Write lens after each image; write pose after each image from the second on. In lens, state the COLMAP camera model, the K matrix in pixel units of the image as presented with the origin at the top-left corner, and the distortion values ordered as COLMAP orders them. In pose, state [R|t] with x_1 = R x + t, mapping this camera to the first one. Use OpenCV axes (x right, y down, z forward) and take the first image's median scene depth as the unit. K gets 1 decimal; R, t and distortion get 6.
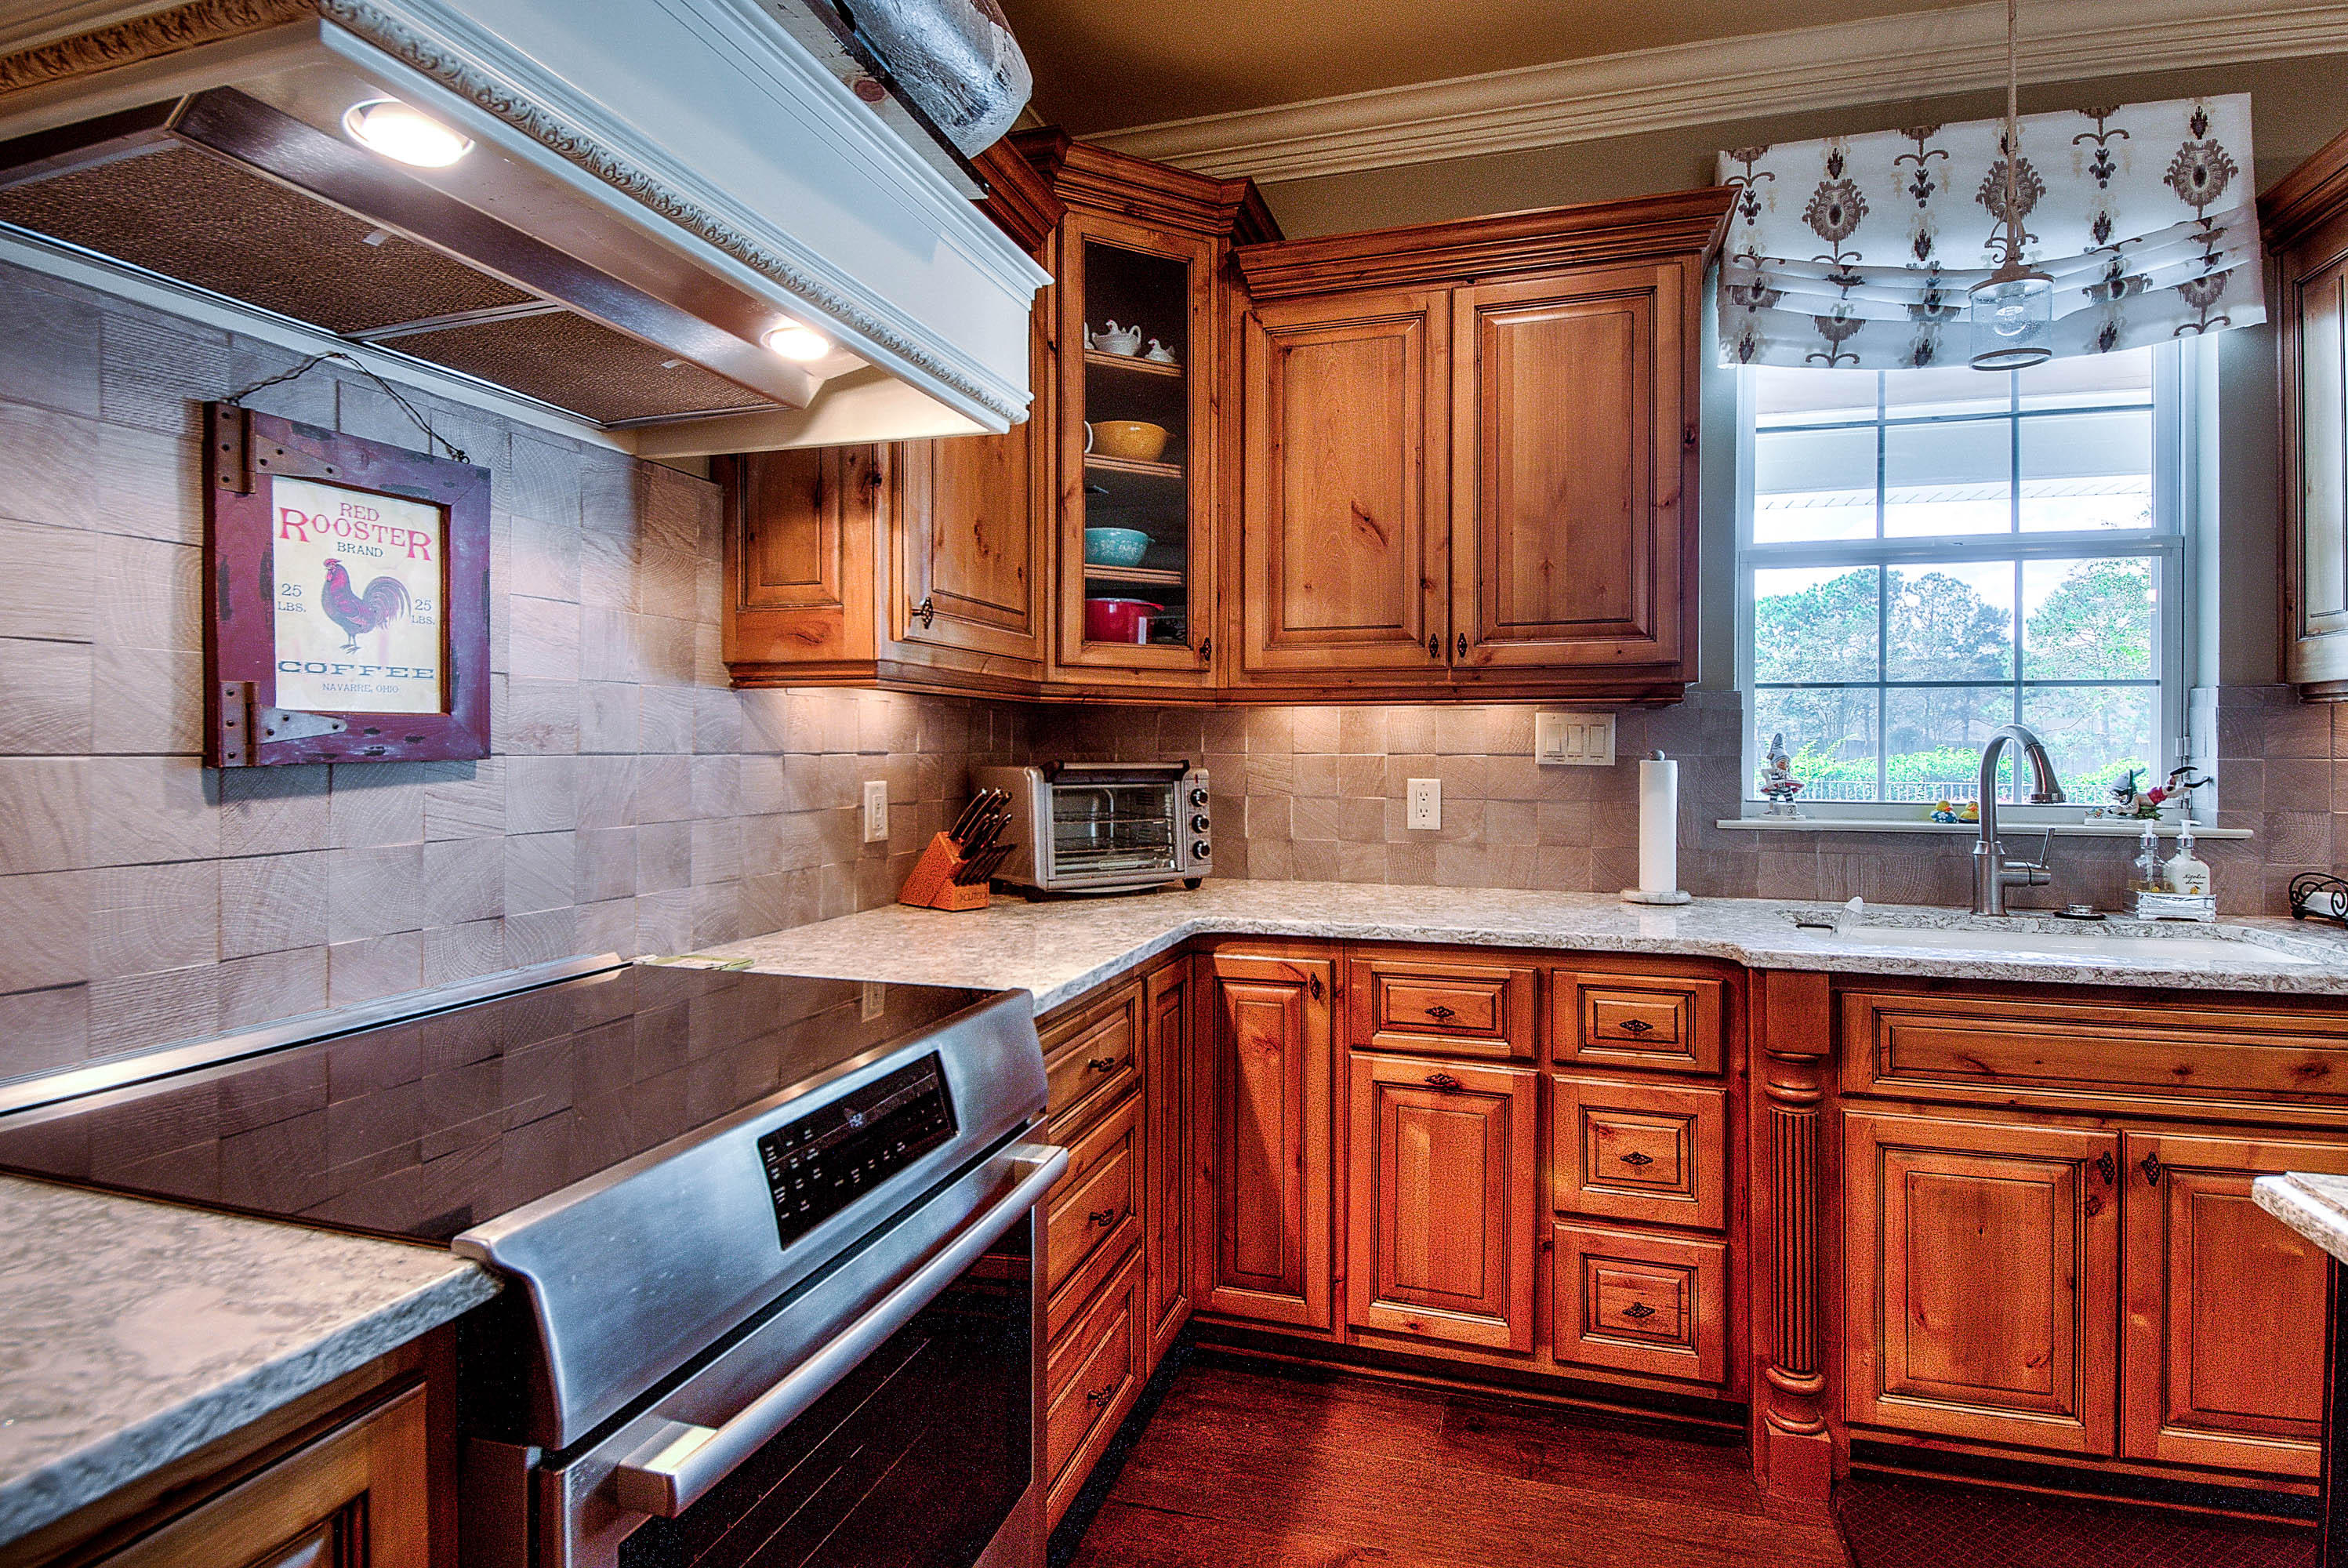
lens RADIAL K [[1128.5, 0, 1175.4], [0, 1128.5, 770.7], [0, 0, 1]] dist [-0.016384, -0.001027]
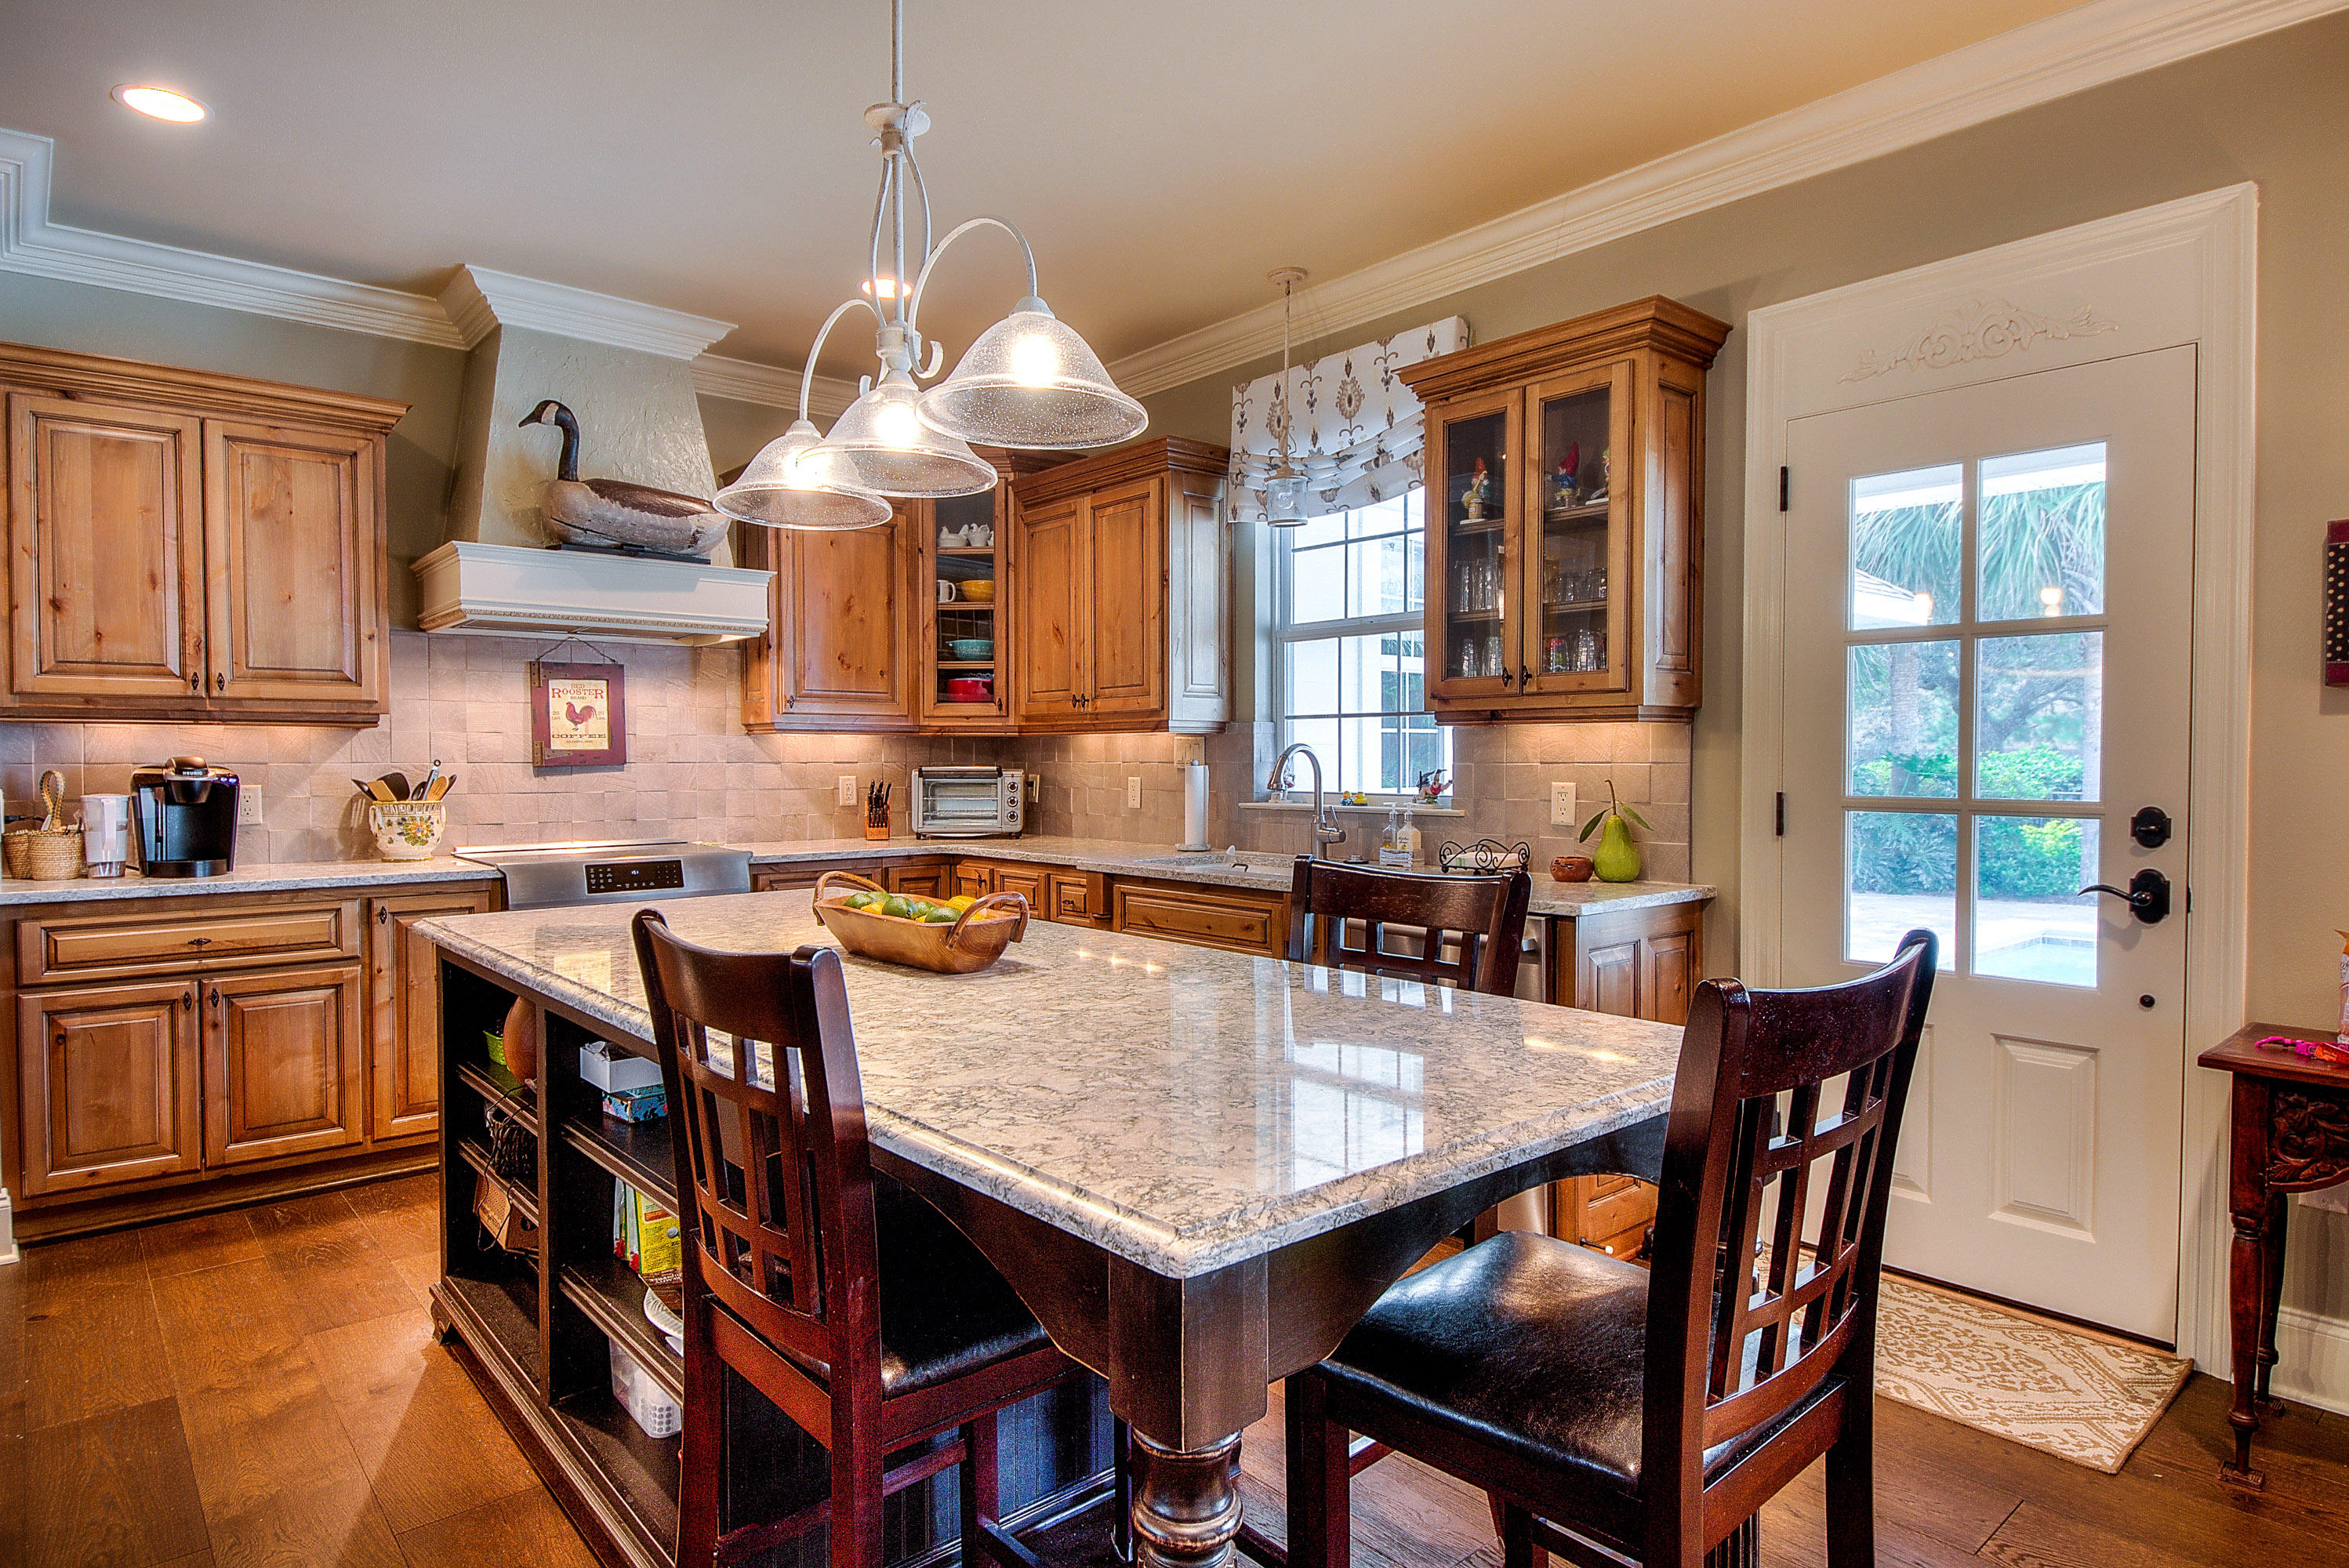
lens RADIAL K [[1309.3, 0, 1177.5], [0, 1309.3, 799.1], [0, 0, 1]] dist [-0.003999, -0.001214]
pose [[0.834280, 0.012779, -0.551193, 1.801012], [-0.006711, 0.999893, 0.013025, 0.019053], [0.551300, -0.007168, 0.834276, -0.763686]]
